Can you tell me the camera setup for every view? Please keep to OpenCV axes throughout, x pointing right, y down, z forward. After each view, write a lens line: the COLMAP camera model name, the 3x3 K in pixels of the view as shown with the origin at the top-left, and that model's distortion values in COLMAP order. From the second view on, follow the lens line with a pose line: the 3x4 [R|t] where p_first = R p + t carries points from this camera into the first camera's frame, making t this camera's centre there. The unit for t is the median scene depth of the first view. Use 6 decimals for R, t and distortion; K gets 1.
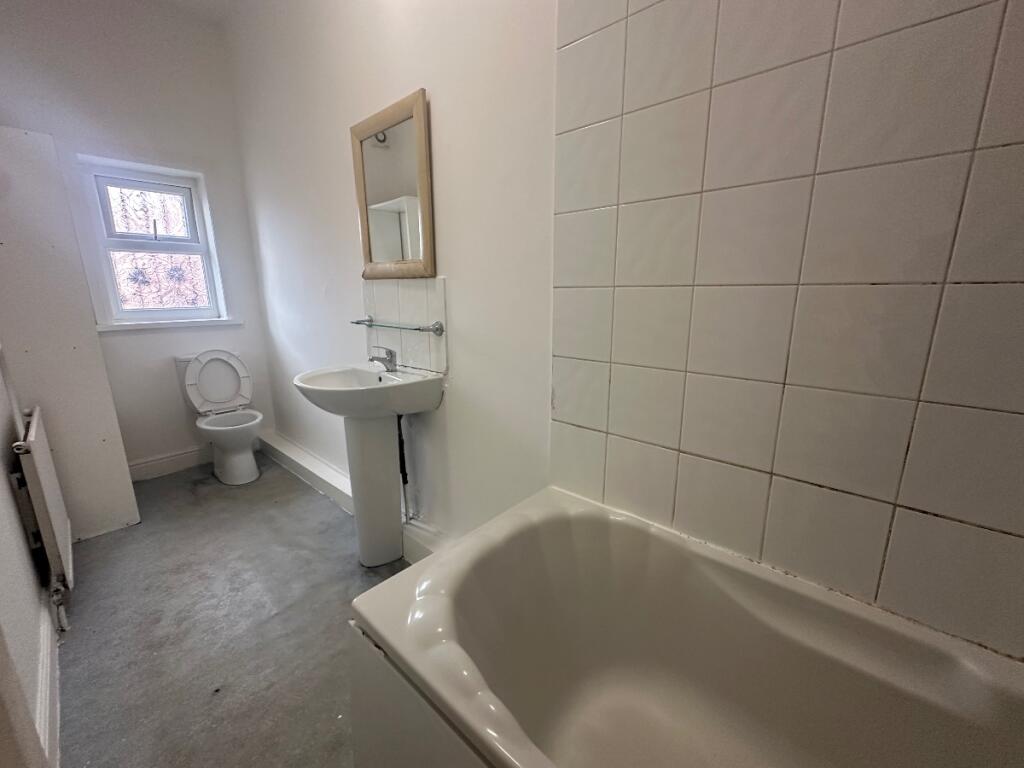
lens RADIAL K [[408.0, 0, 509.1], [0, 408.0, 383.1], [0, 0, 1]] dist [-0.015012, 0.000749]
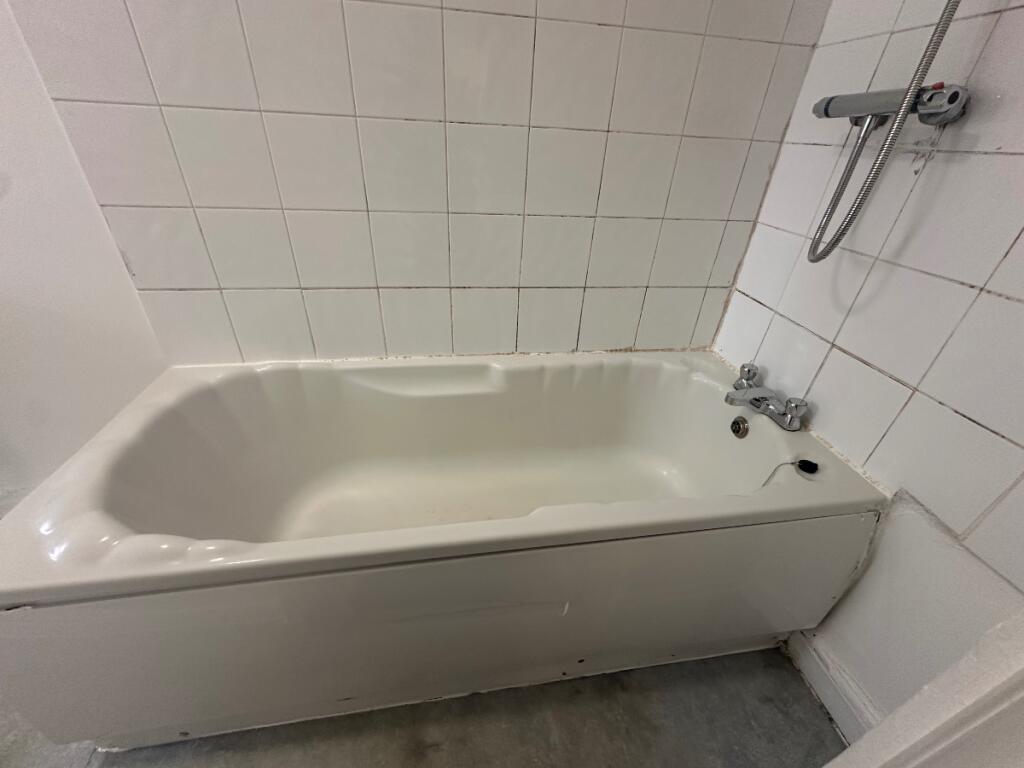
lens RADIAL K [[408.0, 0, 510.9], [0, 408.0, 385.1], [0, 0, 1]] dist [-0.015012, 0.000749]
pose [[0.626415, -0.377492, 0.681985, -0.061136], [0.111543, 0.909319, 0.400871, 0.028623], [-0.771468, -0.175042, 0.611717, -0.125643]]
